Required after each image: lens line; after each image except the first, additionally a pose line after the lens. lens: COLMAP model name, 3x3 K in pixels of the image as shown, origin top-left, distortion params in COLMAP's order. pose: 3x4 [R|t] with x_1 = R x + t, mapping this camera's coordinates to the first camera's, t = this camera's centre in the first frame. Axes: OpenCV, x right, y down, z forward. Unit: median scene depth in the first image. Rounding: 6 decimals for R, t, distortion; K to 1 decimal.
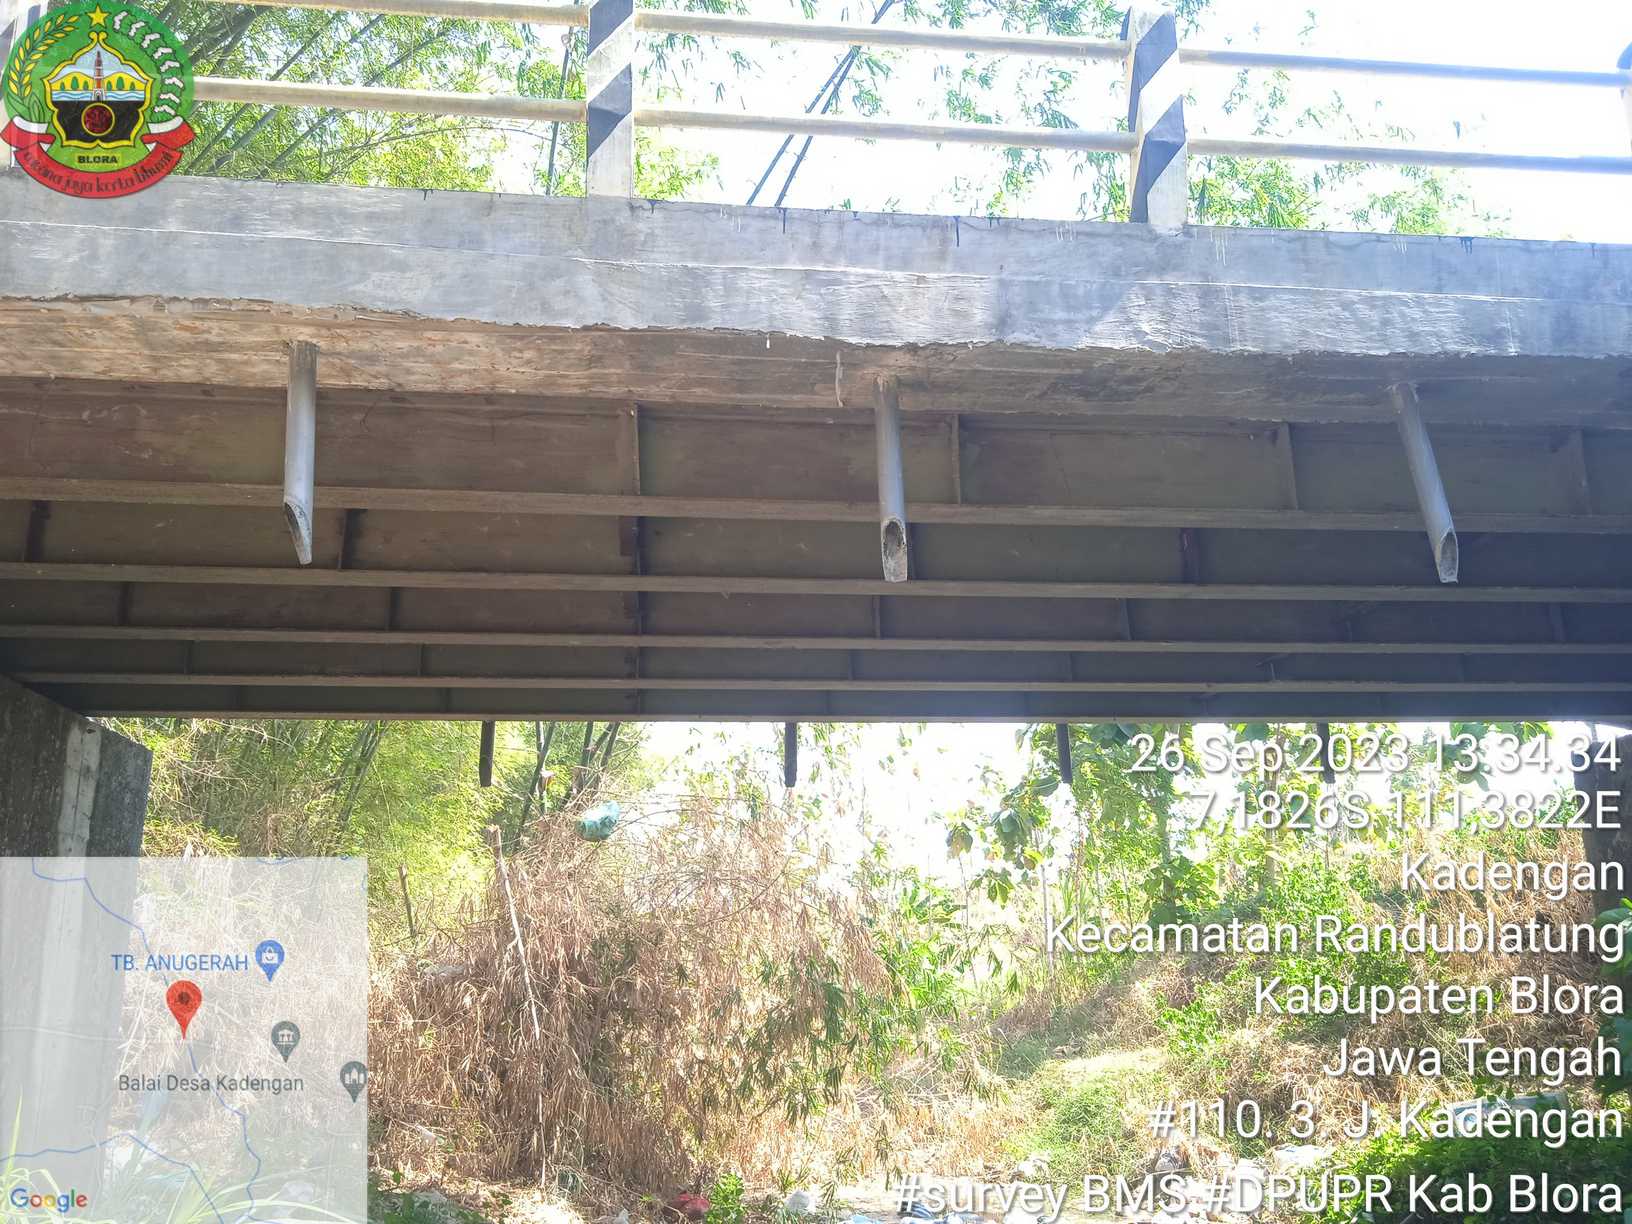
lens RADIAL K [[1303.8, 0, 833.4], [0, 1303.8, 607.9], [0, 0, 1]] dist [0.047331, -0.034298]
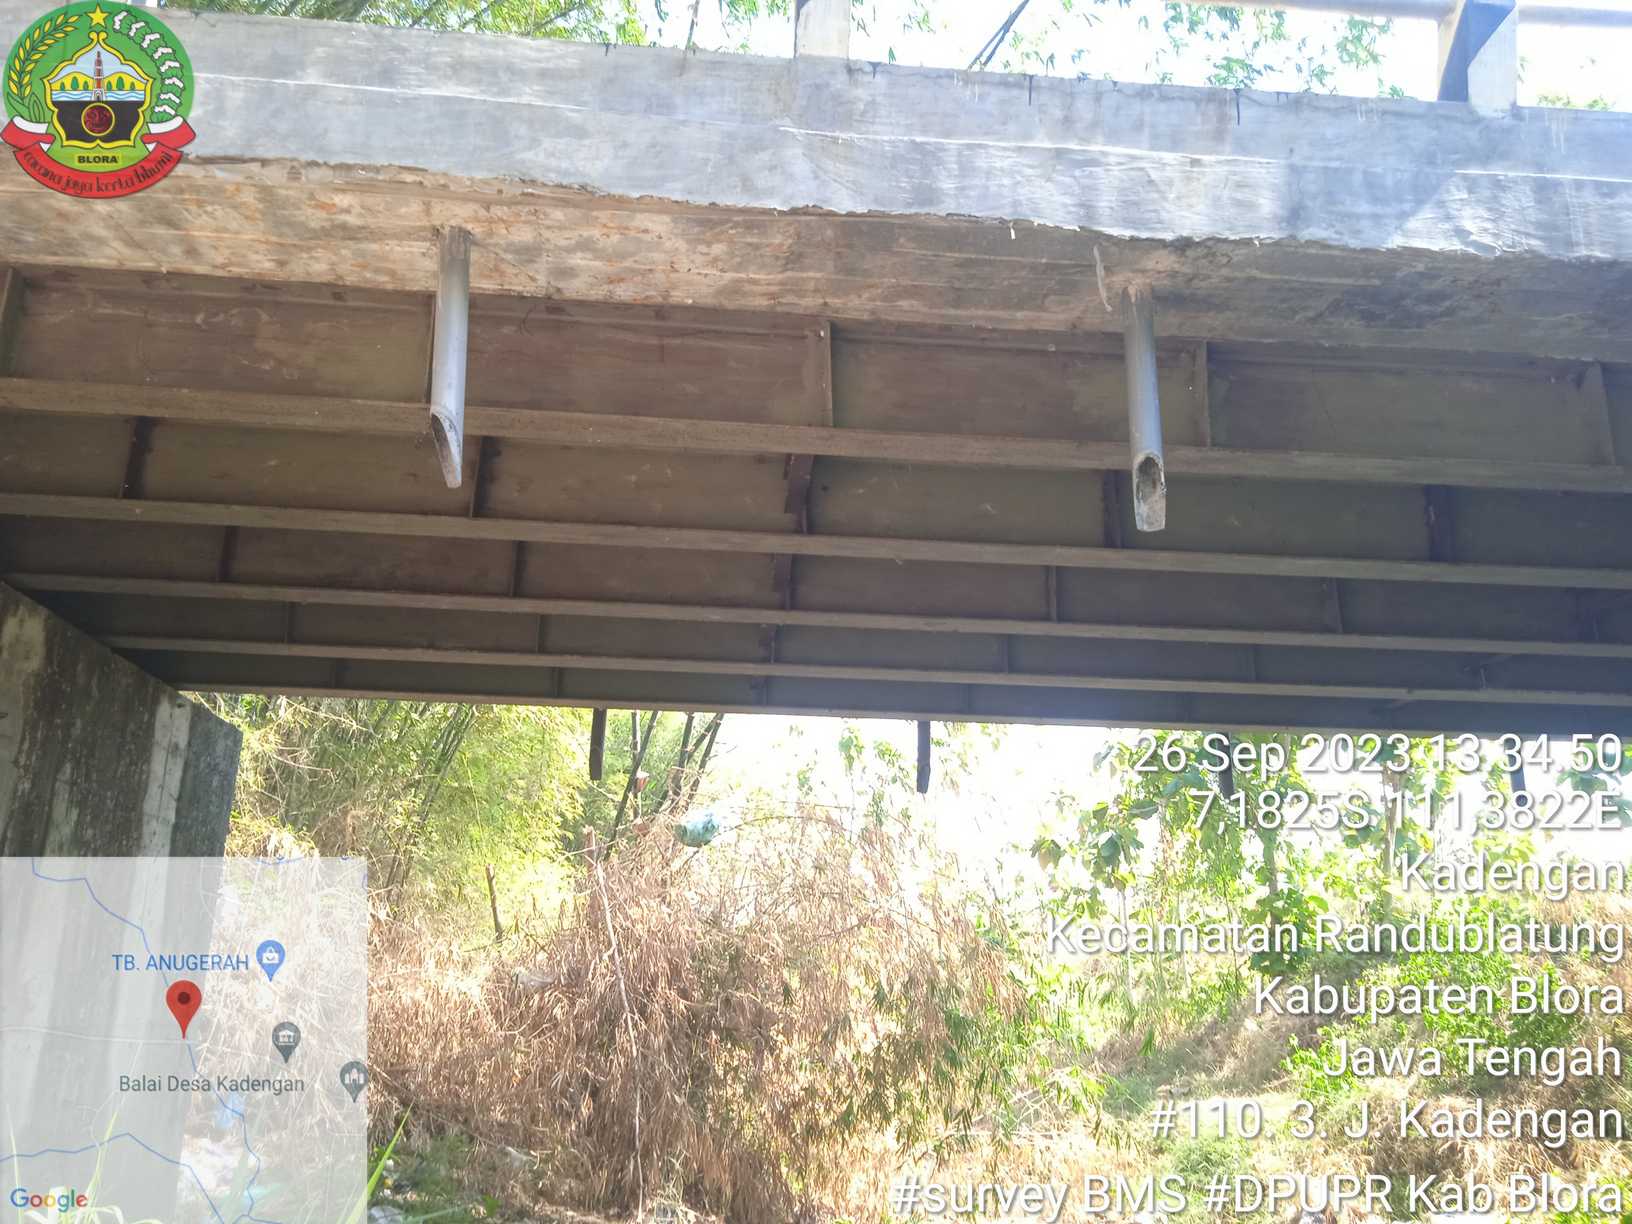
lens RADIAL K [[1303.8, 0, 841.7], [0, 1303.8, 604.2], [0, 0, 1]] dist [0.047331, -0.034298]
pose [[0.998793, 0.026055, -0.041638, -0.091589], [-0.026796, 0.999491, -0.017337, 0.037891], [0.041166, 0.018432, 0.998982, 0.137629]]
